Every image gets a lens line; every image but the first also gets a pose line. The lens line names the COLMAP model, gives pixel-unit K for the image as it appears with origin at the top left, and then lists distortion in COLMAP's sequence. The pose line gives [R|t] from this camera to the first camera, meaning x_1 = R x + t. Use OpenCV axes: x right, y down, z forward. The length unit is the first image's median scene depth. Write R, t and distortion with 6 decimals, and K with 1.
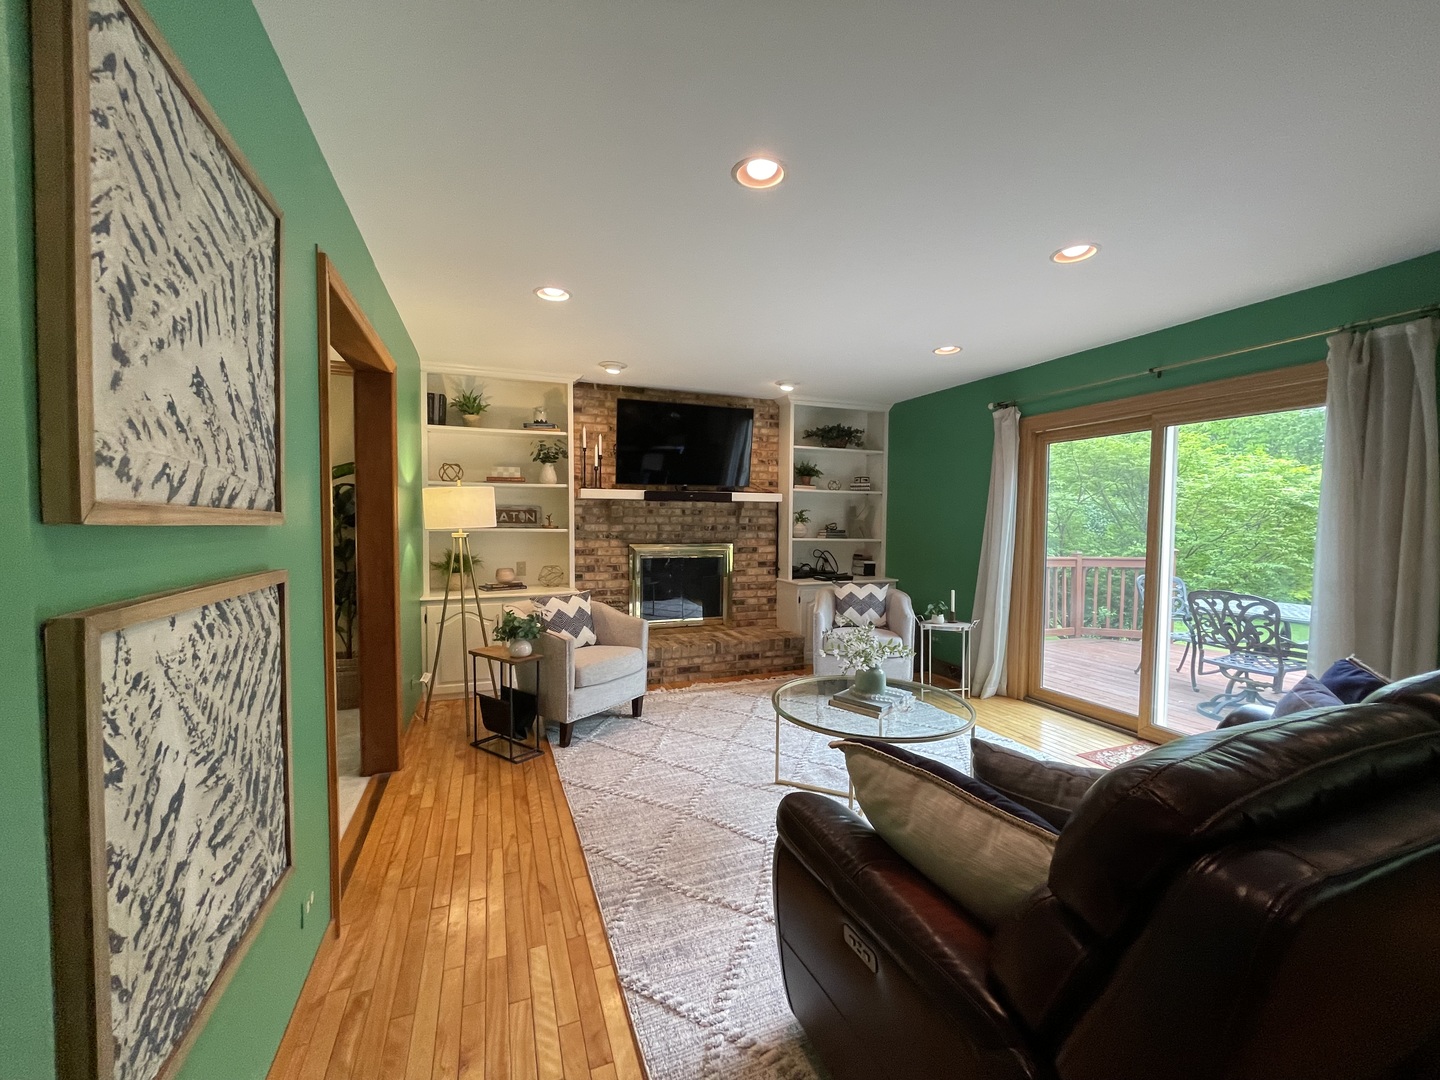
lens RADIAL K [[579.9, 0, 720.0], [0, 579.9, 540.0], [0, 0, 1]] dist [-0.000435, -0.001077]
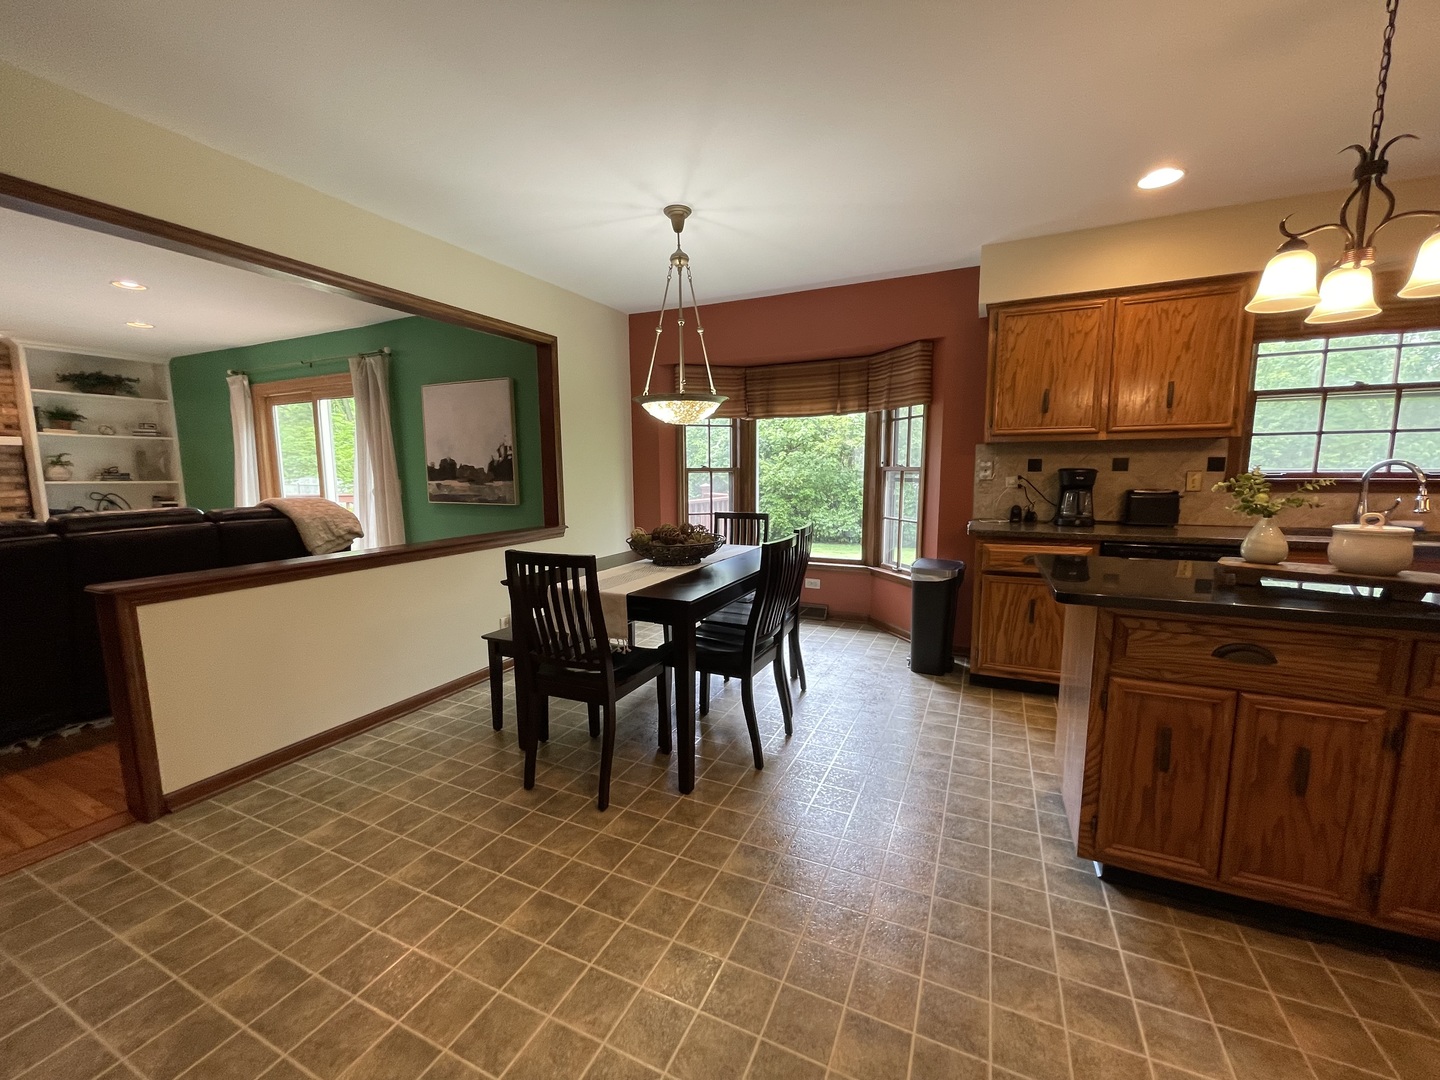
lens RADIAL K [[579.9, 0, 720.0], [0, 579.9, 540.0], [0, 0, 1]] dist [-0.000435, -0.001077]
pose [[0.726865, -0.092166, 0.680568, 0.296949], [0.032291, 0.994445, 0.100185, 0.036869], [-0.686021, -0.050845, 0.725803, -0.576940]]
